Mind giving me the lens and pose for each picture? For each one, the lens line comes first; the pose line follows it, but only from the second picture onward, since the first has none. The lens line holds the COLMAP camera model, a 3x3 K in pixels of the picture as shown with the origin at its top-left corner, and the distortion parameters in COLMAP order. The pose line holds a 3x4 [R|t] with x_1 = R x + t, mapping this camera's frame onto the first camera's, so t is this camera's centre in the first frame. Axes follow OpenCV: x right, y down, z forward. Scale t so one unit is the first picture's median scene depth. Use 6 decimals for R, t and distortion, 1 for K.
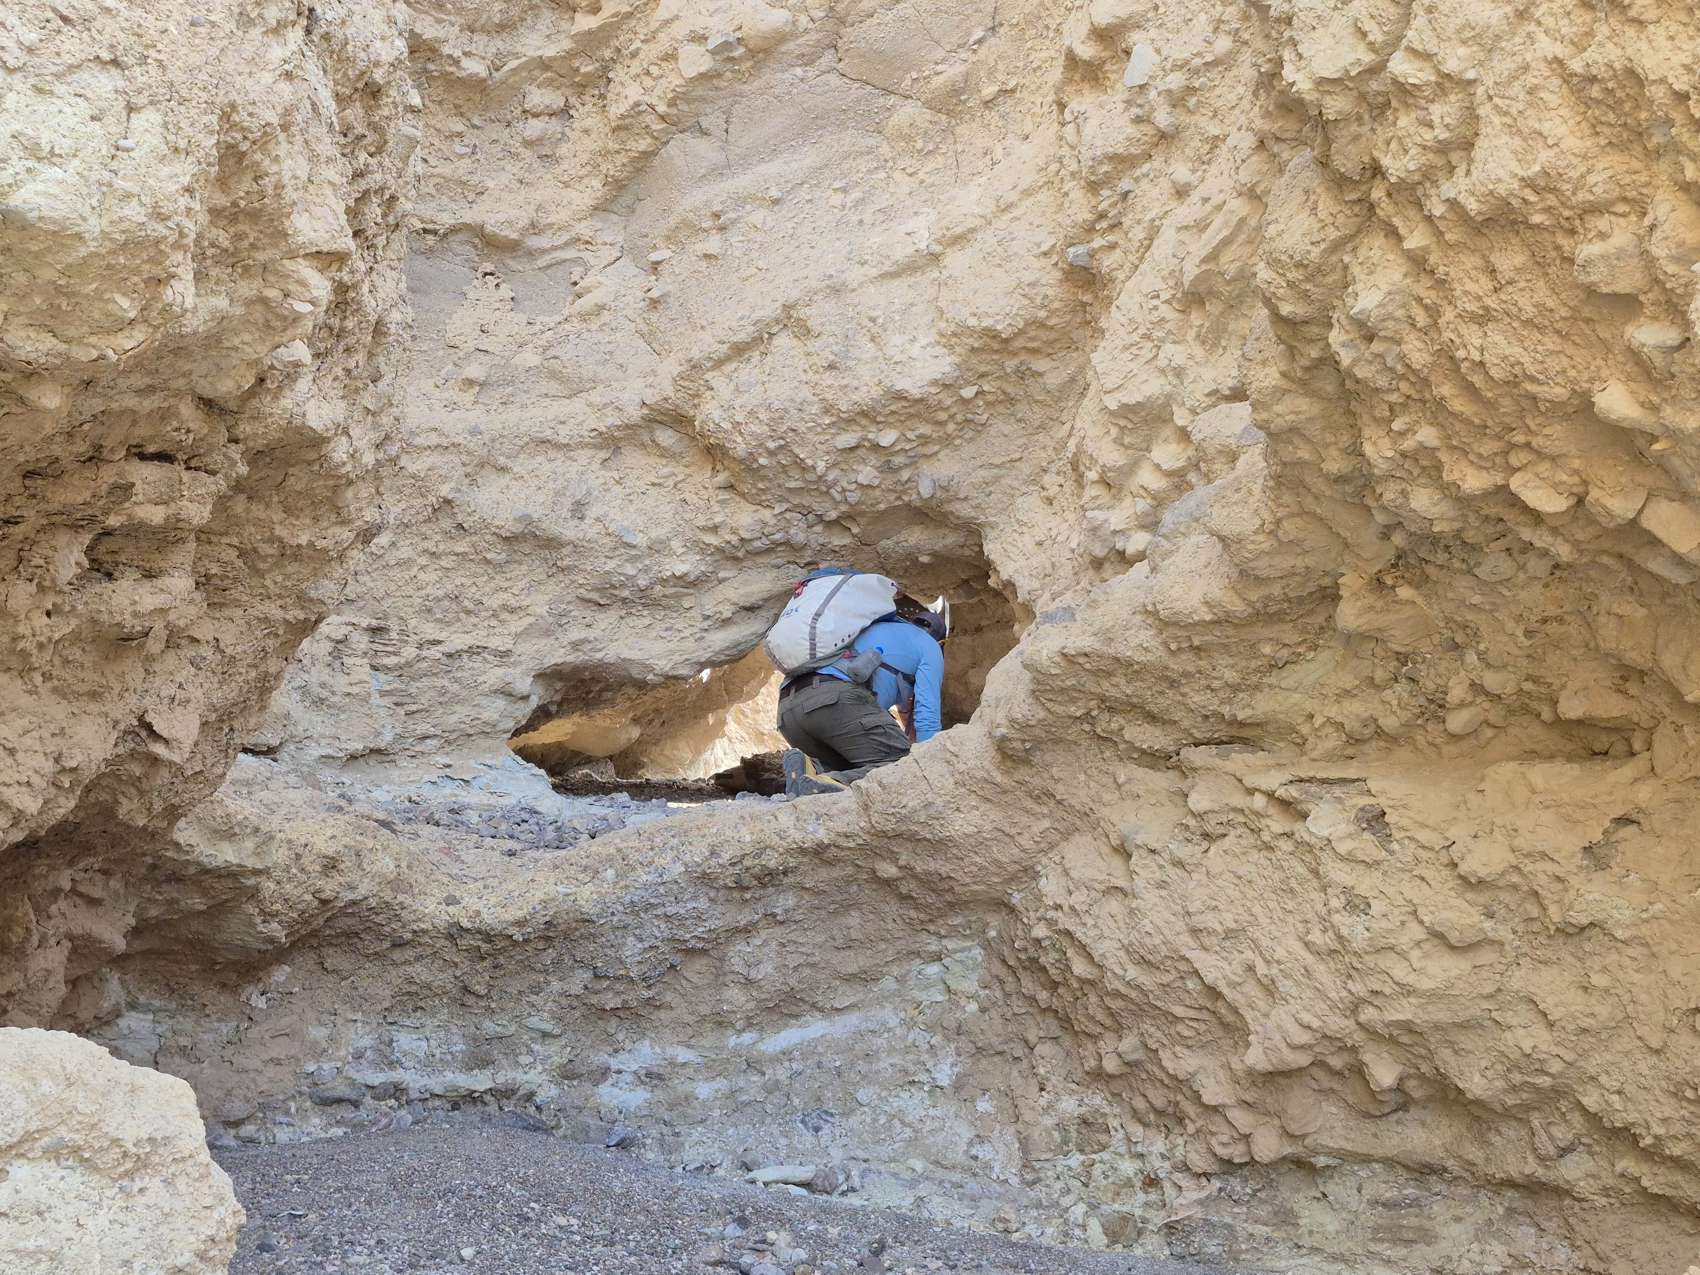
lens RADIAL K [[1115.2, 0, 795.3], [0, 1115.2, 630.8], [0, 0, 1]] dist [0.091638, -0.091431]
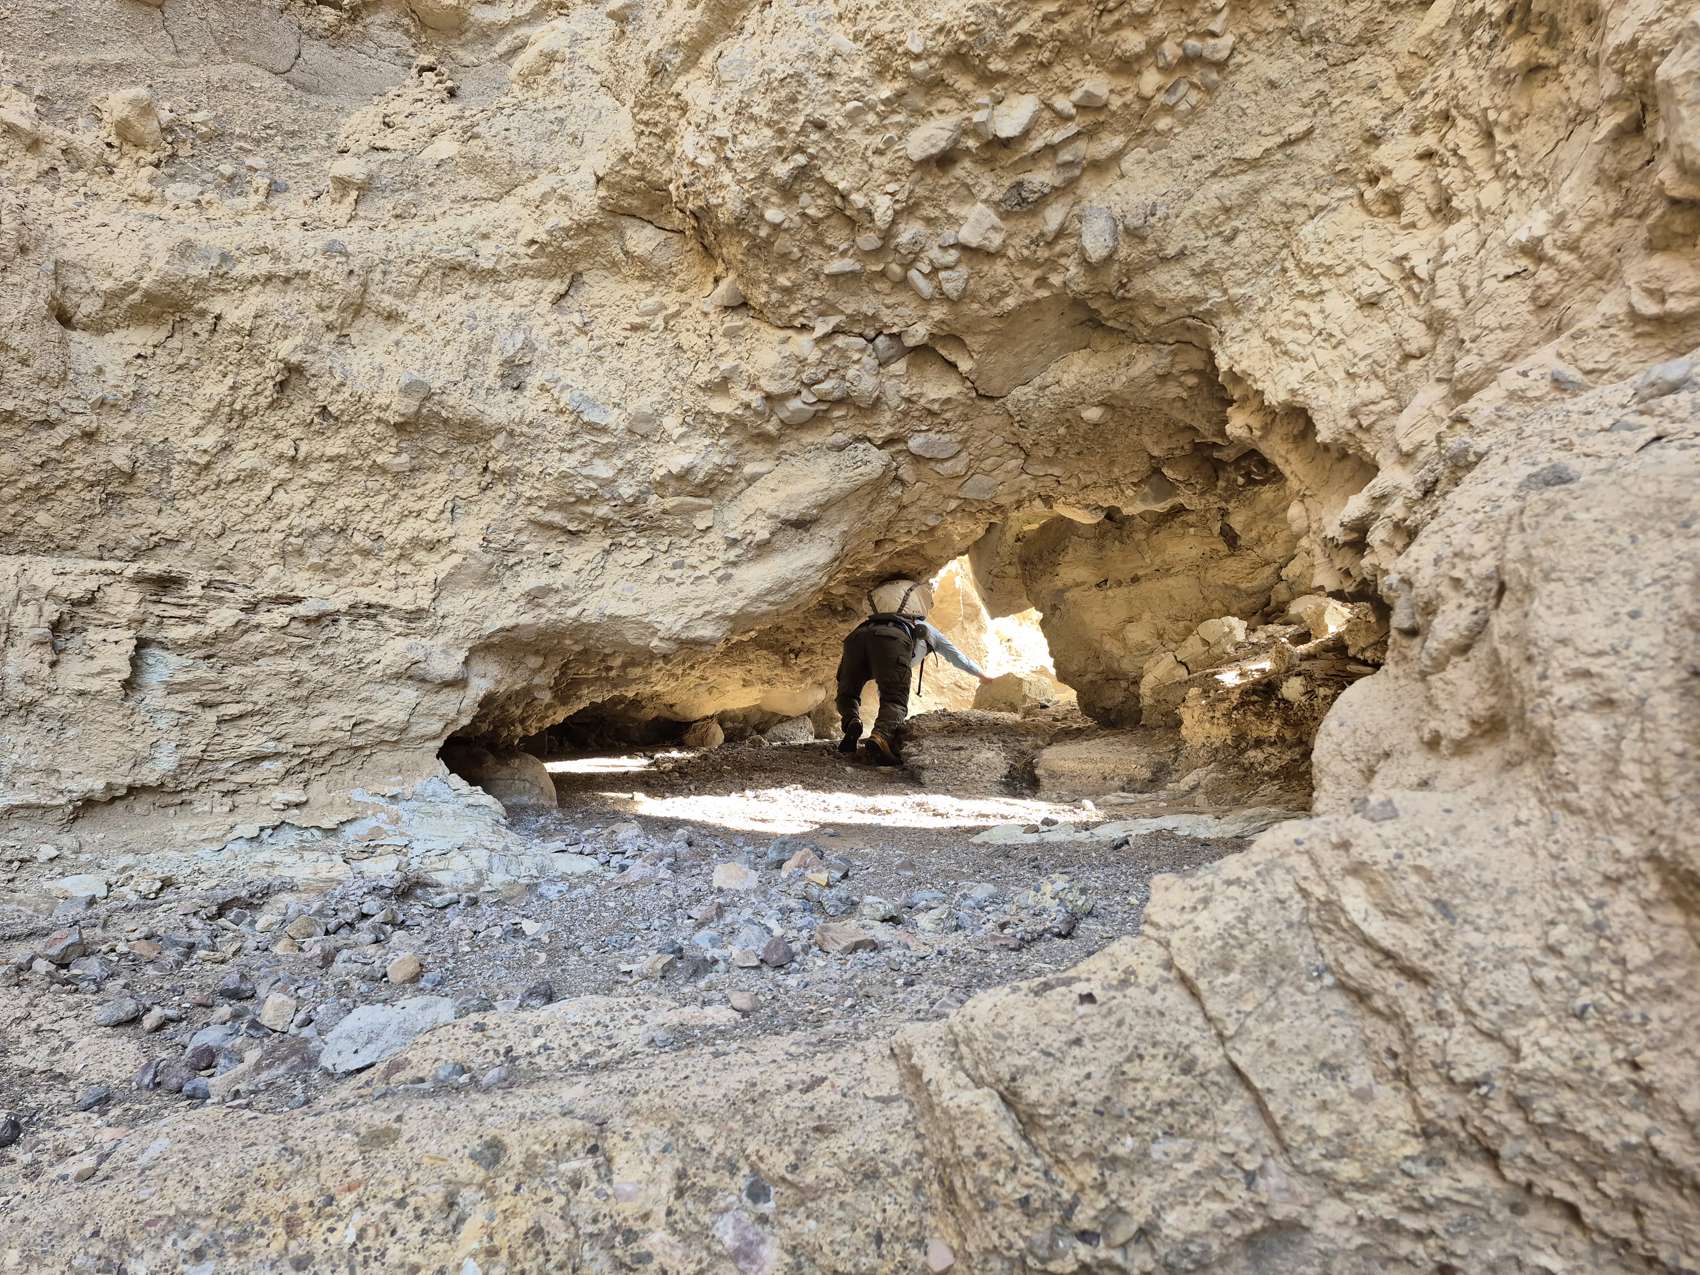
lens RADIAL K [[1137.2, 0, 834.2], [0, 1137.2, 625.3], [0, 0, 1]] dist [0.092850, -0.099955]
pose [[0.994947, -0.042431, -0.090998, 0.038316], [0.044834, 0.998693, 0.024527, 0.025028], [0.089838, -0.028483, 0.995549, 0.457036]]
